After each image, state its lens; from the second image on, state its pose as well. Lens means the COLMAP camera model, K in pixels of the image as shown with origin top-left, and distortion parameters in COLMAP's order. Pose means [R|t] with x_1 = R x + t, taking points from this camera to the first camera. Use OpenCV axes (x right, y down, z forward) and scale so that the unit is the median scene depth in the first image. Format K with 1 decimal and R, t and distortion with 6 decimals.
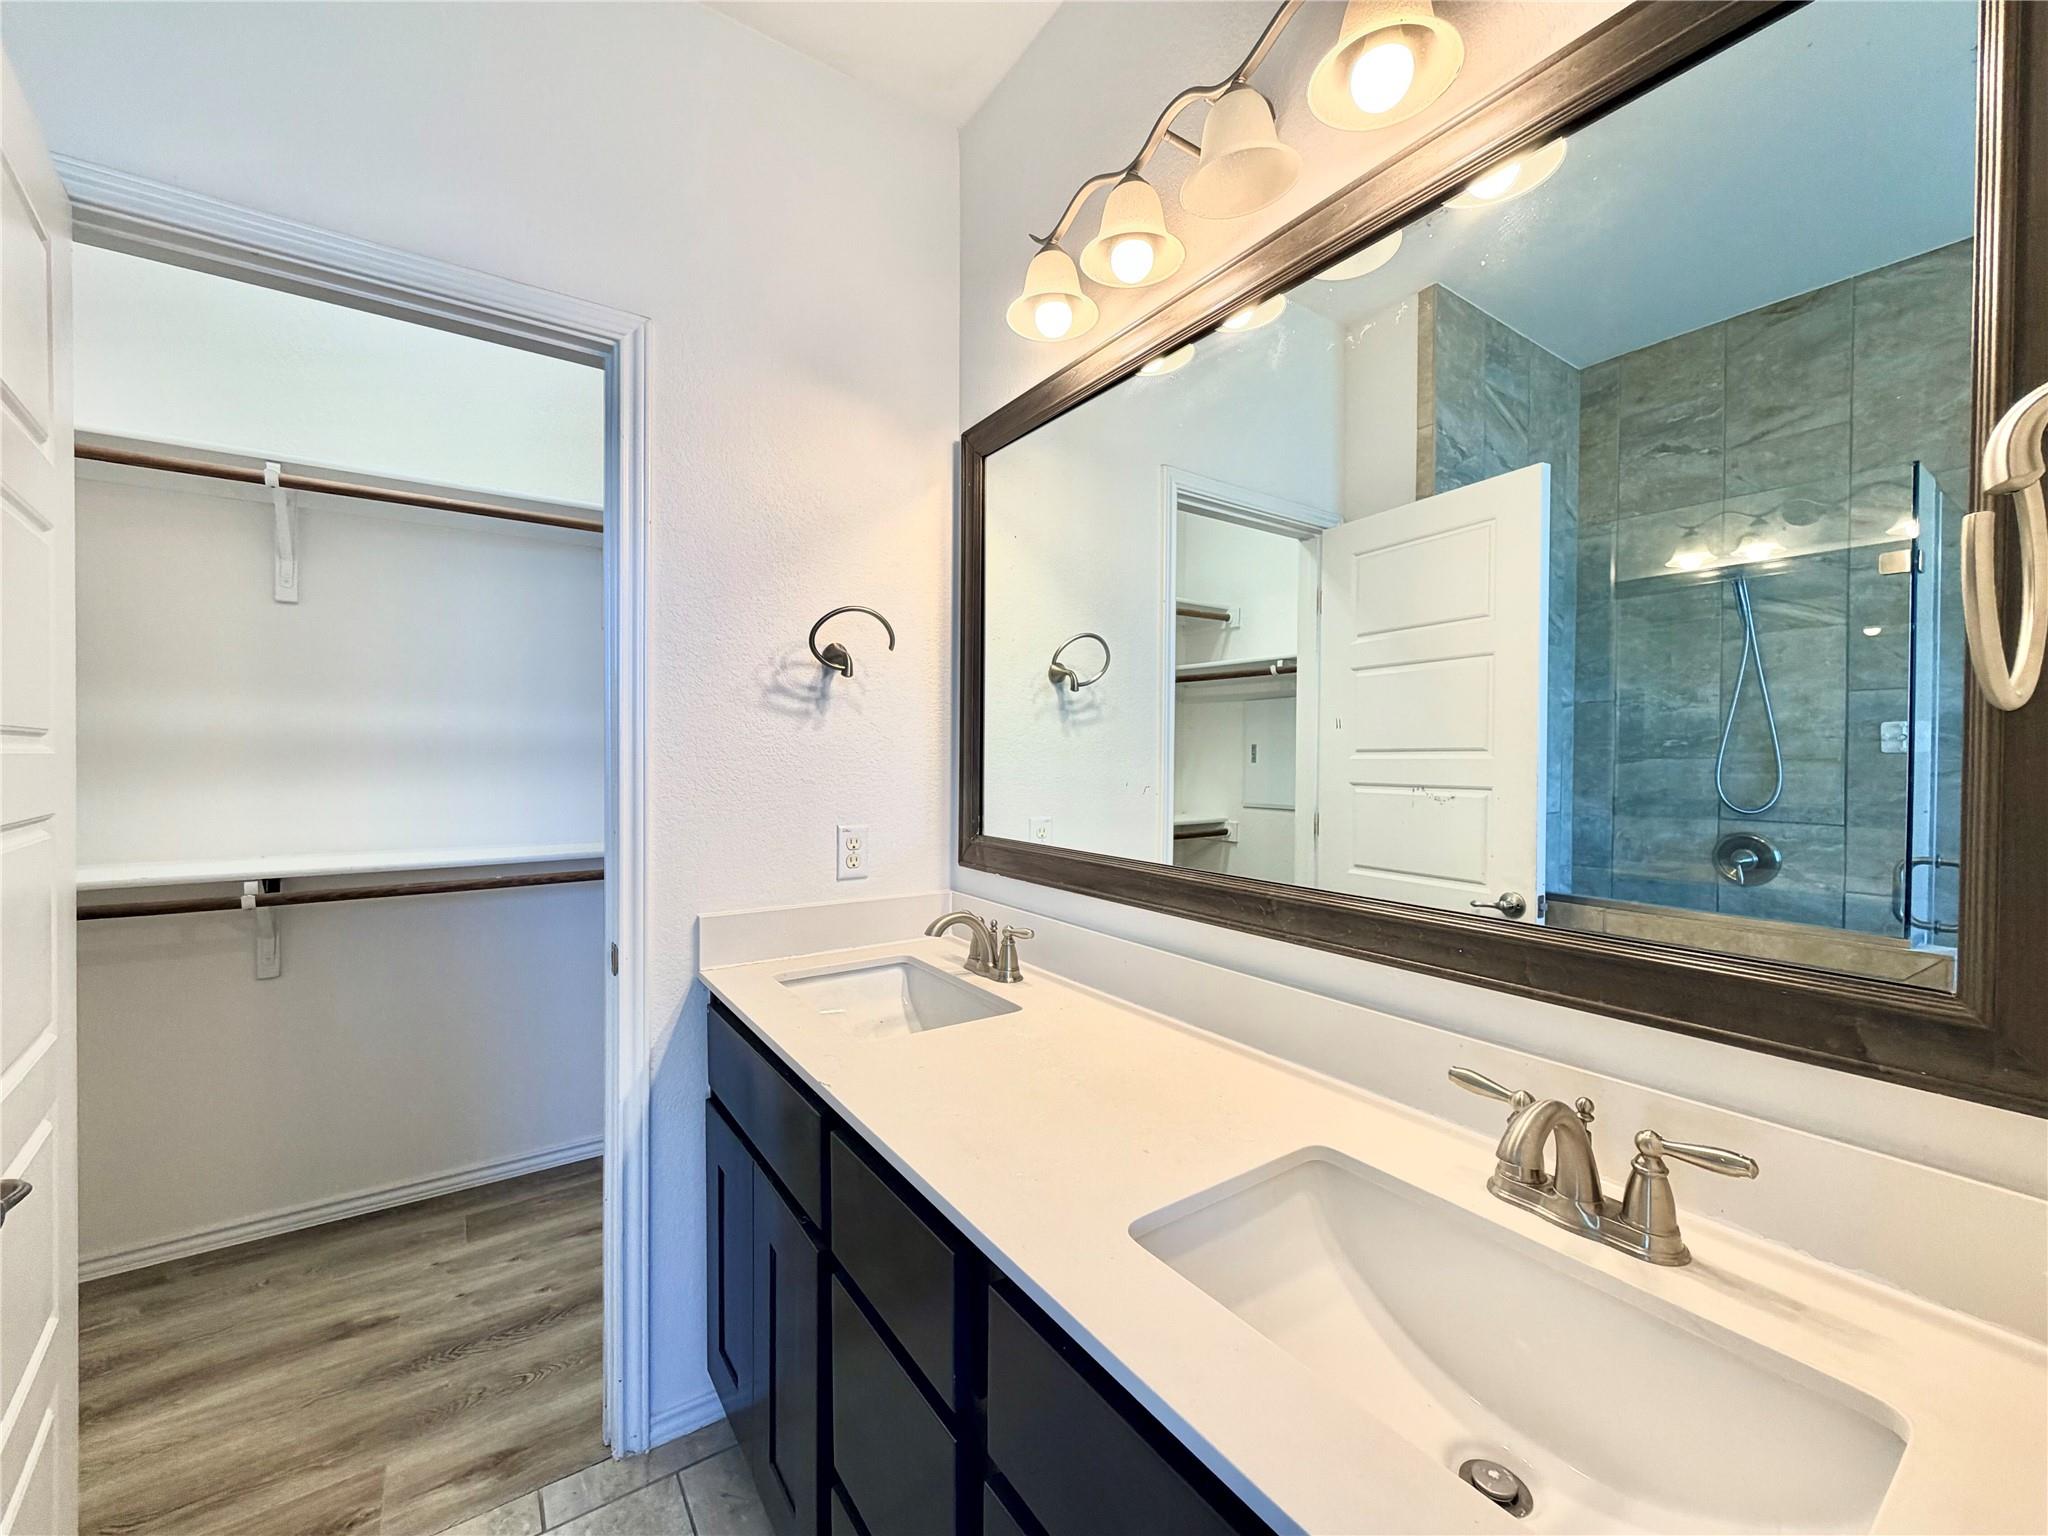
lens RADIAL K [[821.3, 0, 1024.0], [0, 821.3, 768.0], [0, 0, 1]] dist [0.000609, 0.000364]
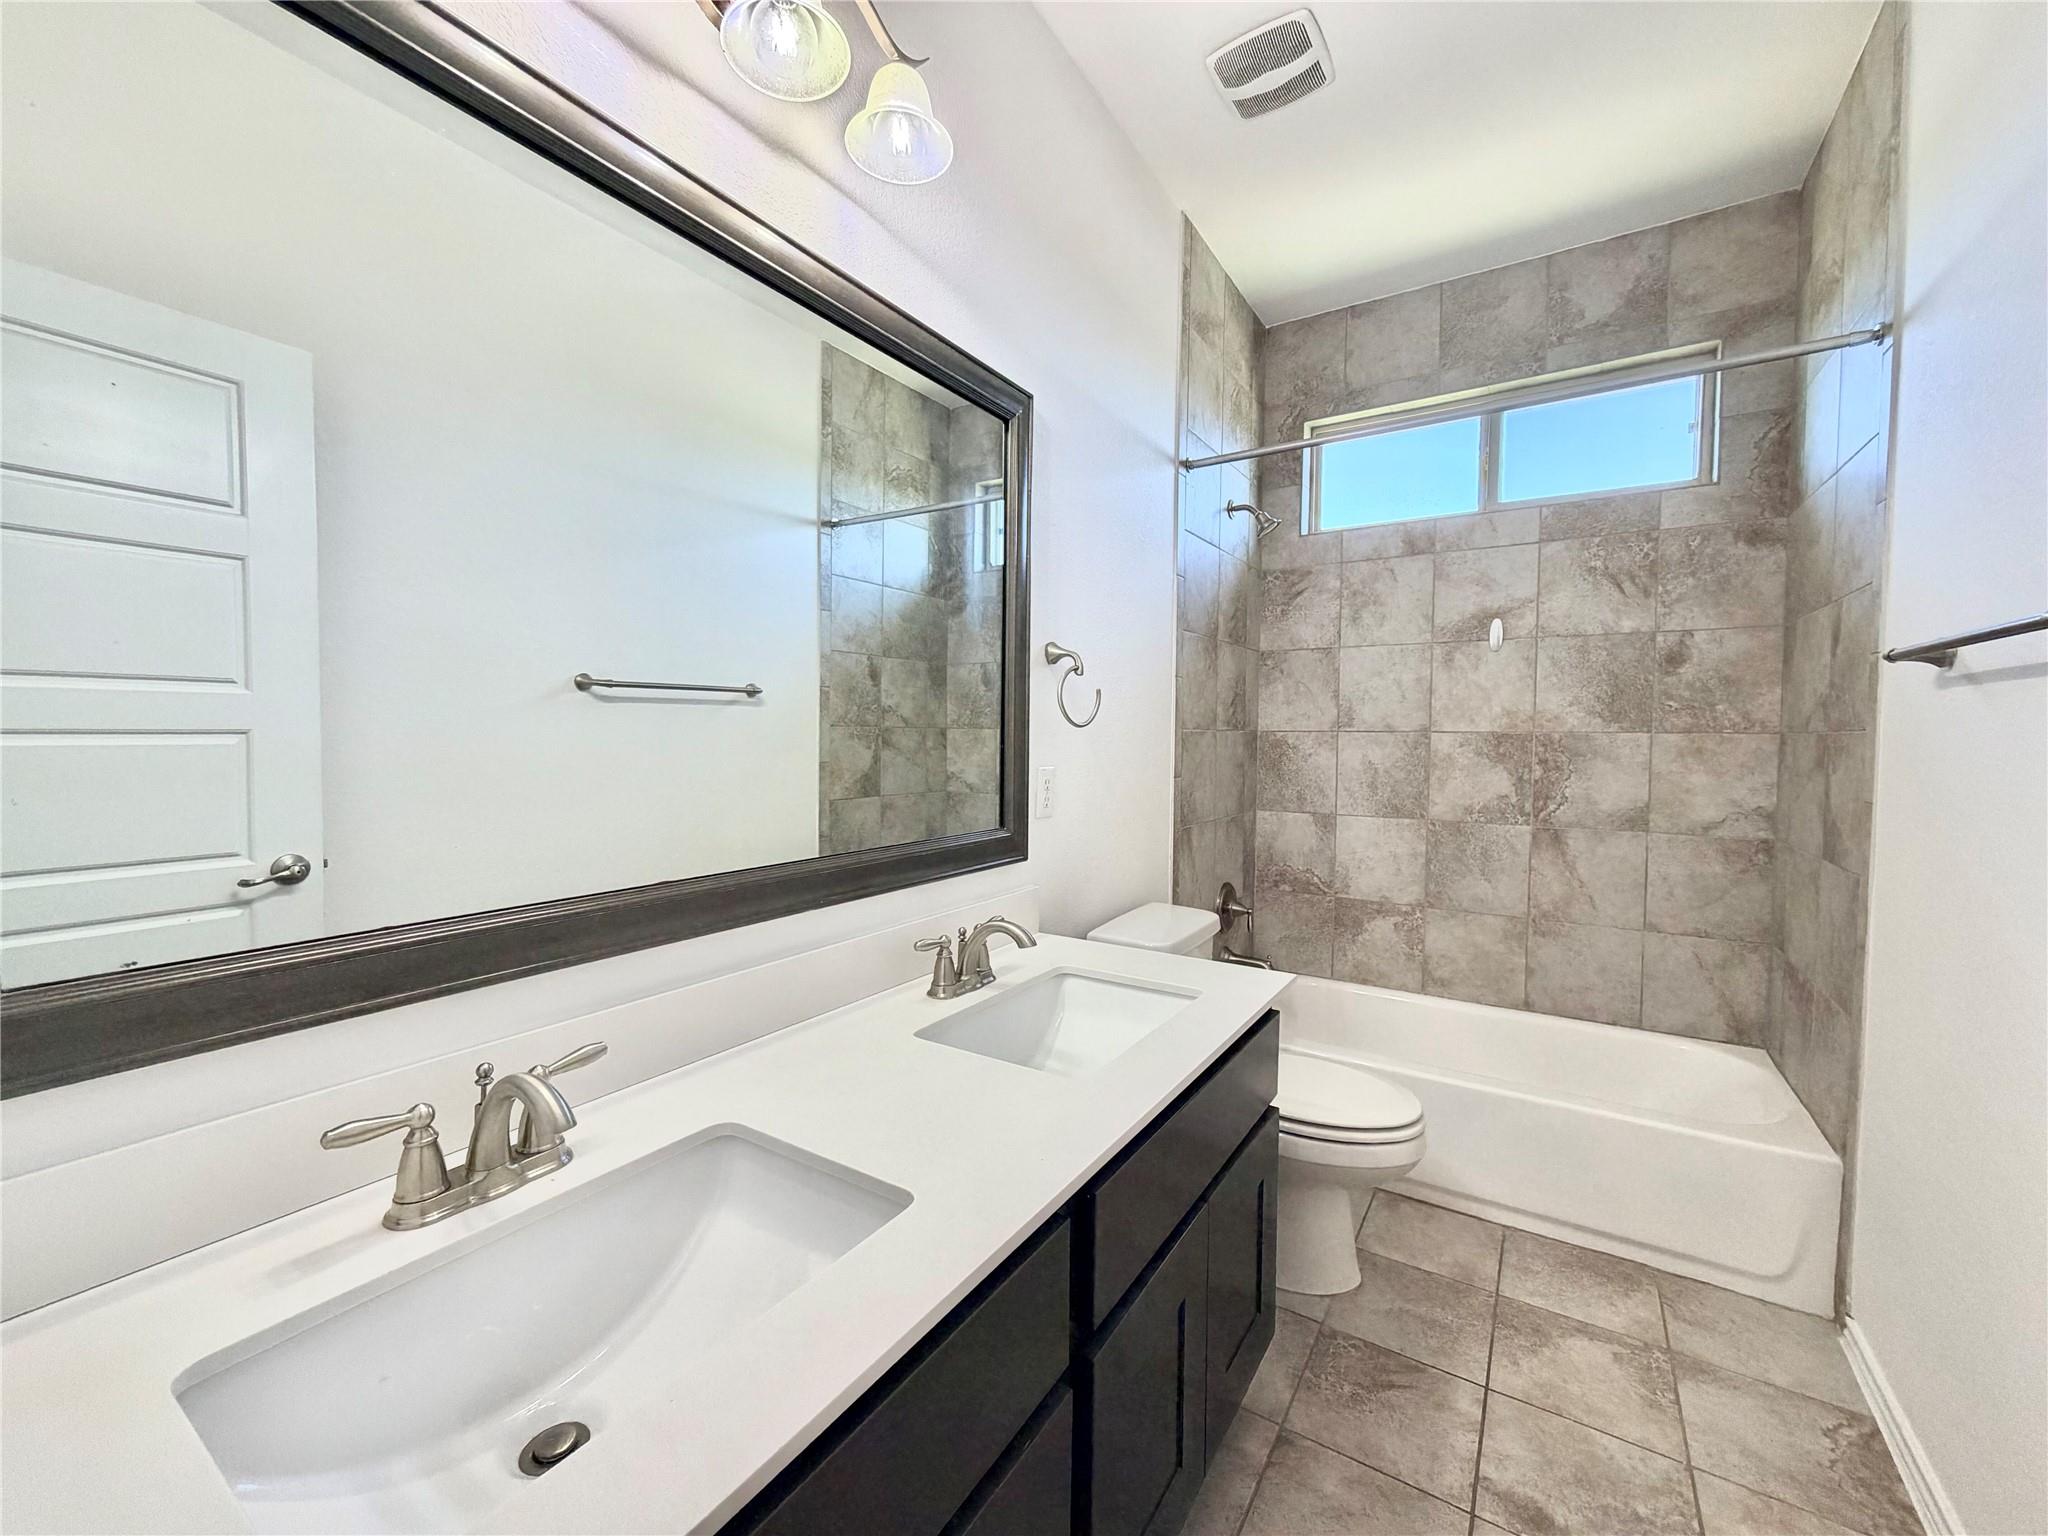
lens RADIAL K [[821.3, 0, 1024.0], [0, 821.3, 768.0], [0, 0, 1]] dist [0.000609, 0.000364]
pose [[-0.384707, -0.037183, 0.922290, -0.144384], [0.013313, 0.998861, 0.045823, -0.006970], [-0.922943, 0.029907, -0.383774, 0.203008]]
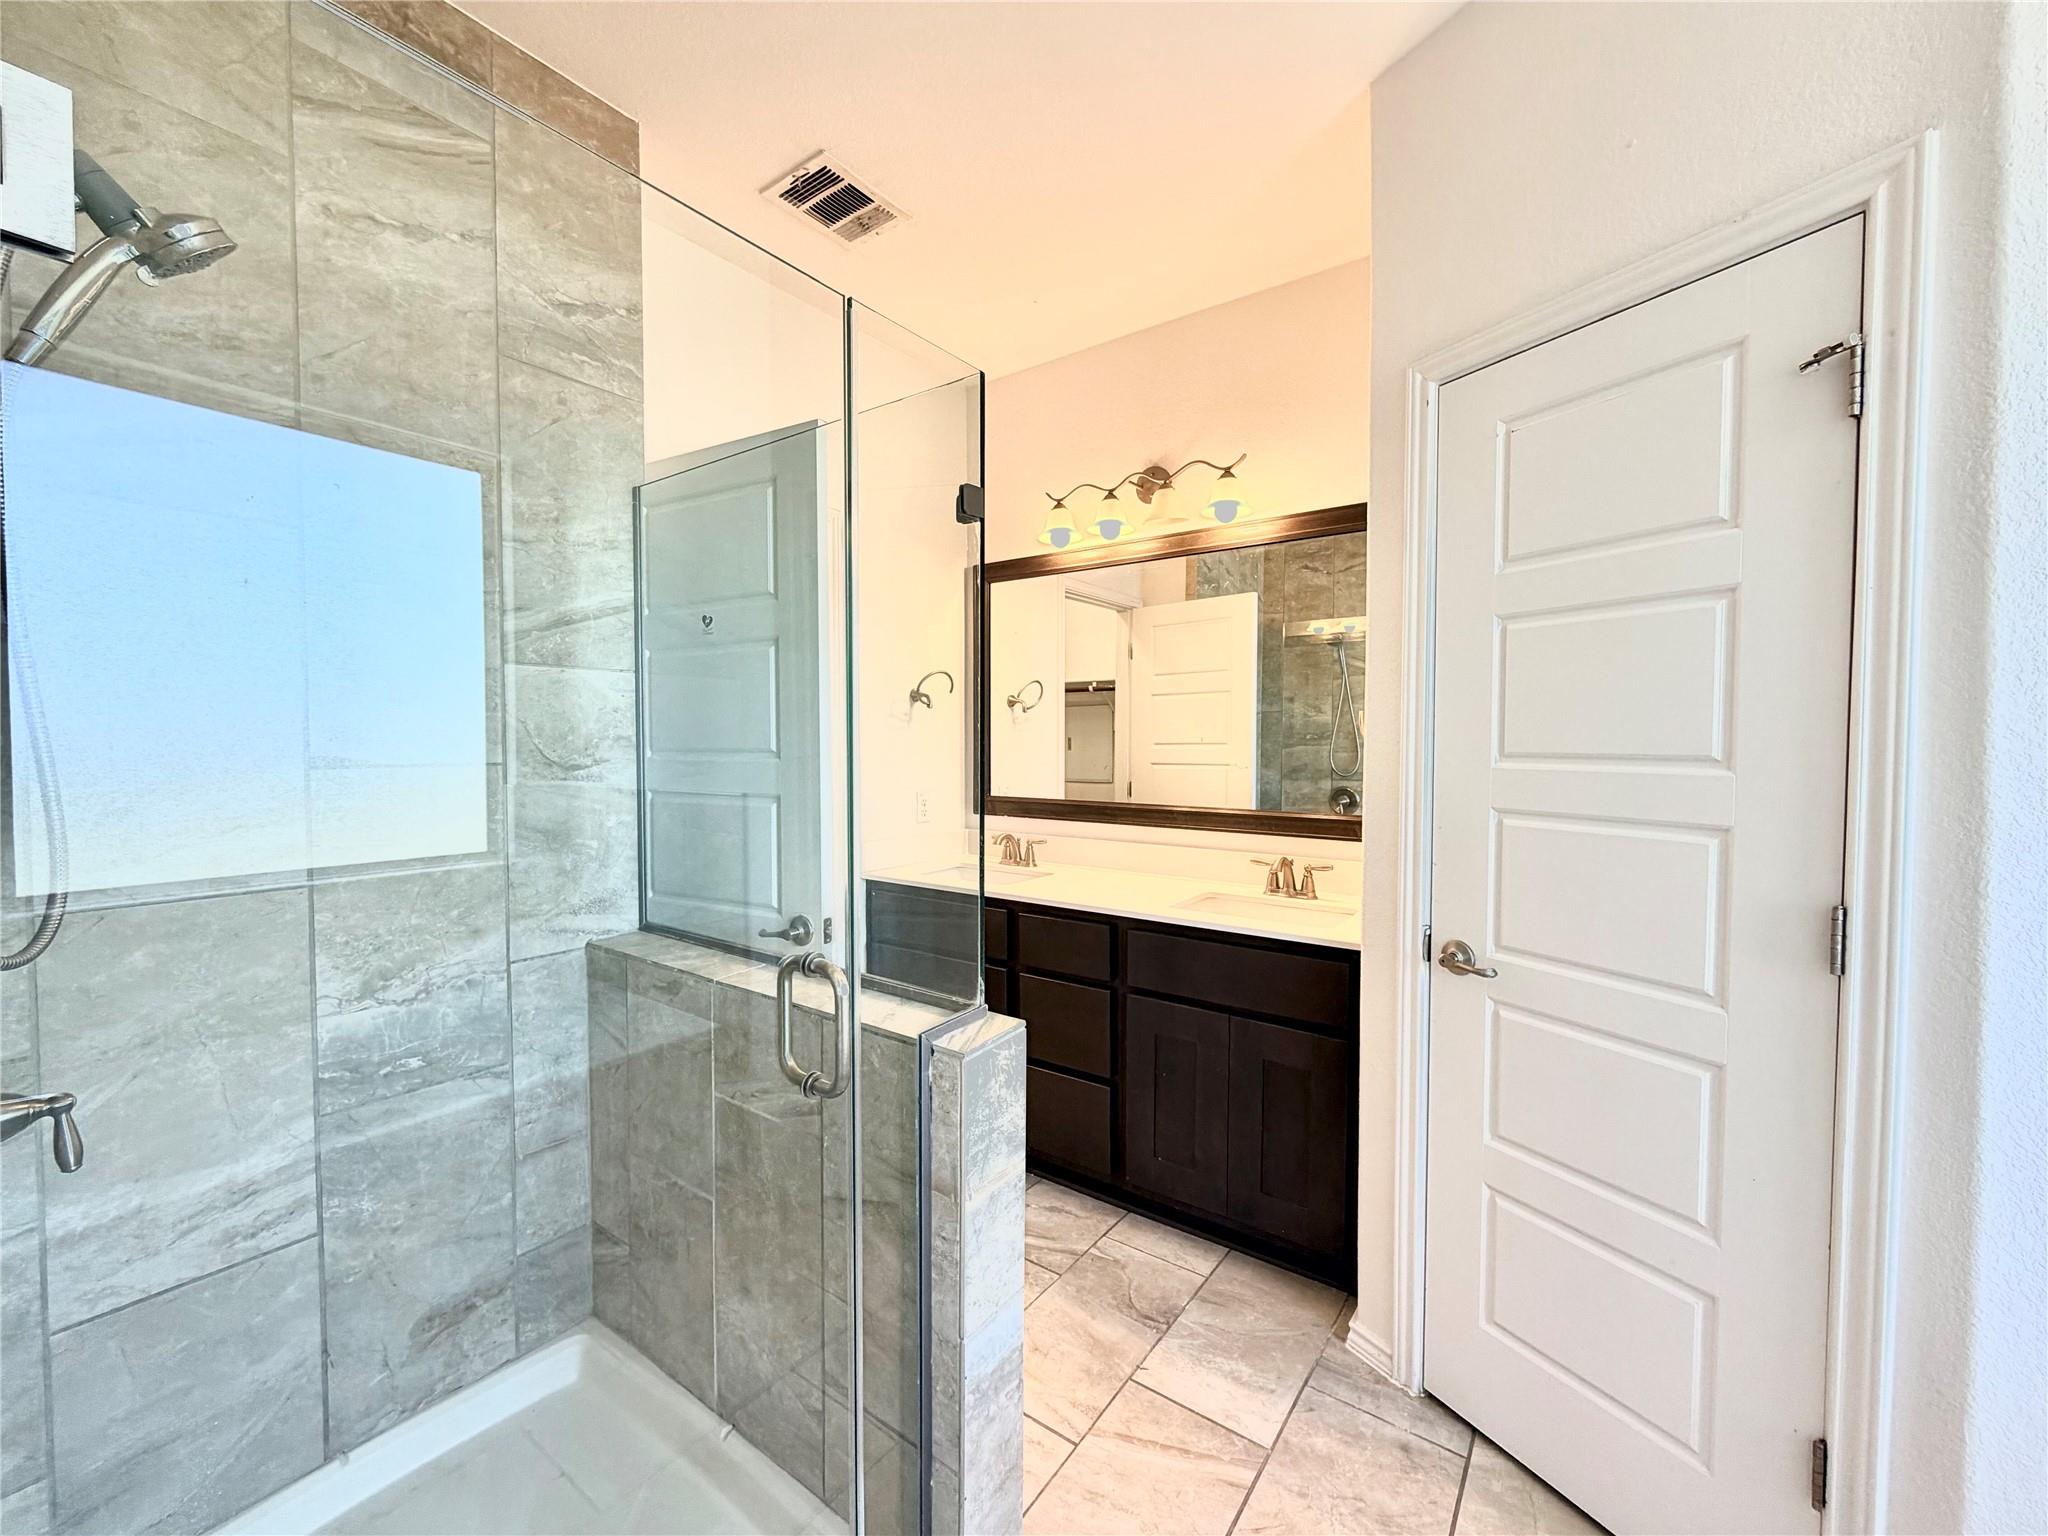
lens RADIAL K [[821.3, 0, 1024.0], [0, 821.3, 768.0], [0, 0, 1]] dist [0.000609, 0.000364]
pose [[0.944043, -0.018505, 0.329304, -0.389324], [0.011401, 0.999659, 0.023492, -0.012623], [-0.329626, -0.018424, 0.943932, -0.484032]]
